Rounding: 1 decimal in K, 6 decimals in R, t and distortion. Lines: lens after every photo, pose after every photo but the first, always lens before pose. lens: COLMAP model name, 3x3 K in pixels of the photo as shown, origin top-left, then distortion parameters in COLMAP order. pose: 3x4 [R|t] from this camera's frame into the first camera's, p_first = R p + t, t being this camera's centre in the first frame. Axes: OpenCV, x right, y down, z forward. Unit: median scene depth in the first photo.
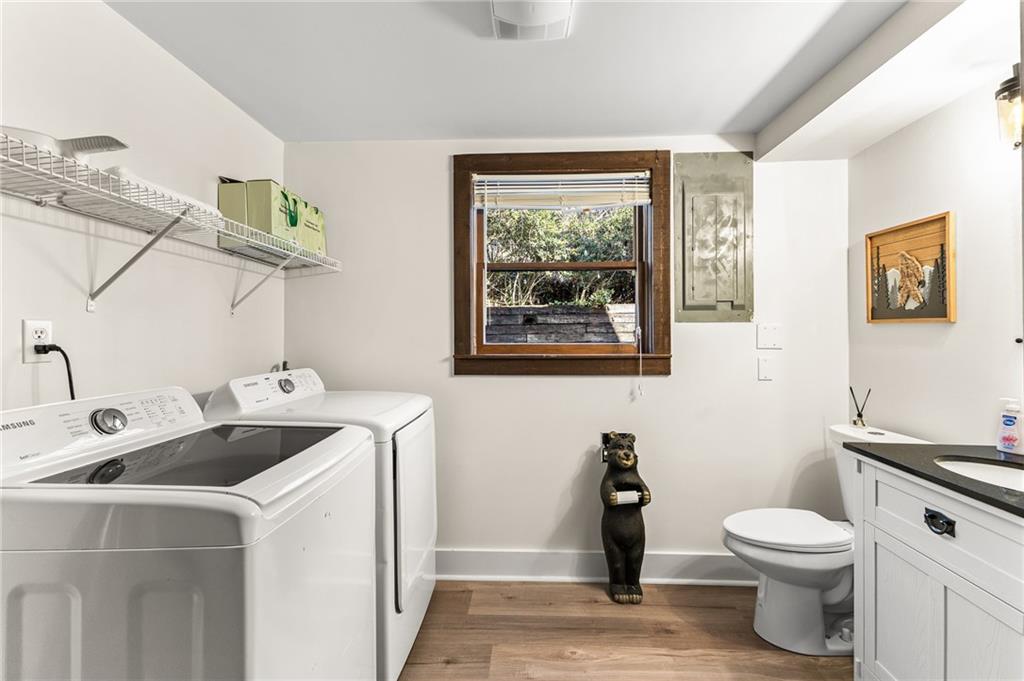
lens RADIAL K [[441.2, 0, 509.4], [0, 441.2, 336.1], [0, 0, 1]] dist [0.004595, 0.001741]
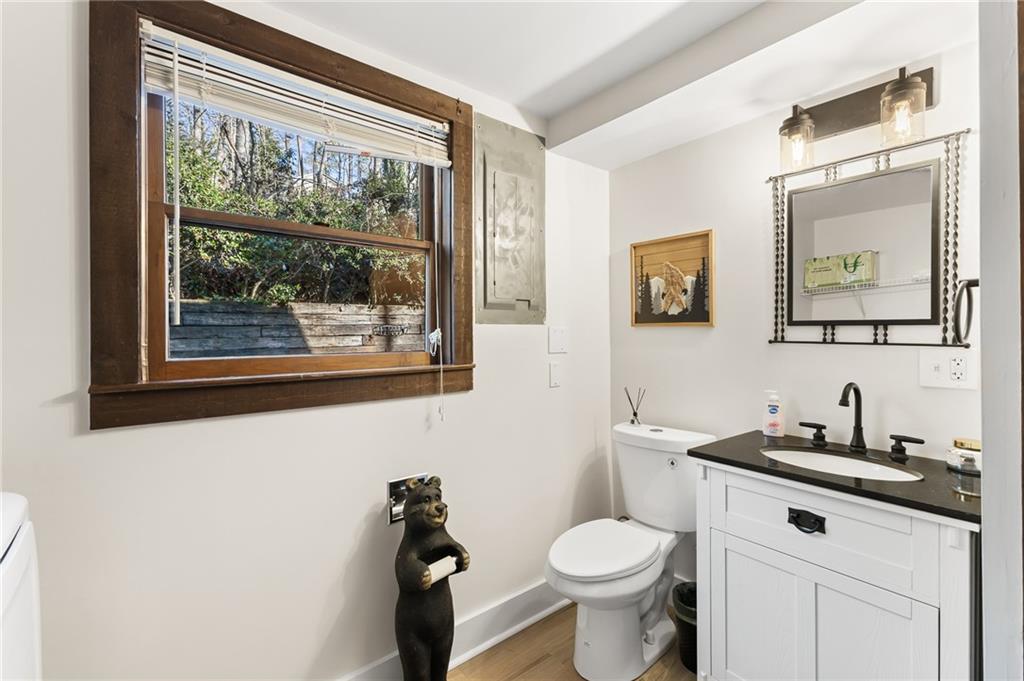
lens RADIAL K [[441.2, 0, 510.1], [0, 441.2, 334.5], [0, 0, 1]] dist [0.004595, 0.001741]
pose [[0.740056, -0.002471, 0.672540, -0.119411], [0.010082, 0.999922, -0.007420, -0.004849], [-0.672469, 0.012272, 0.740023, 0.375537]]
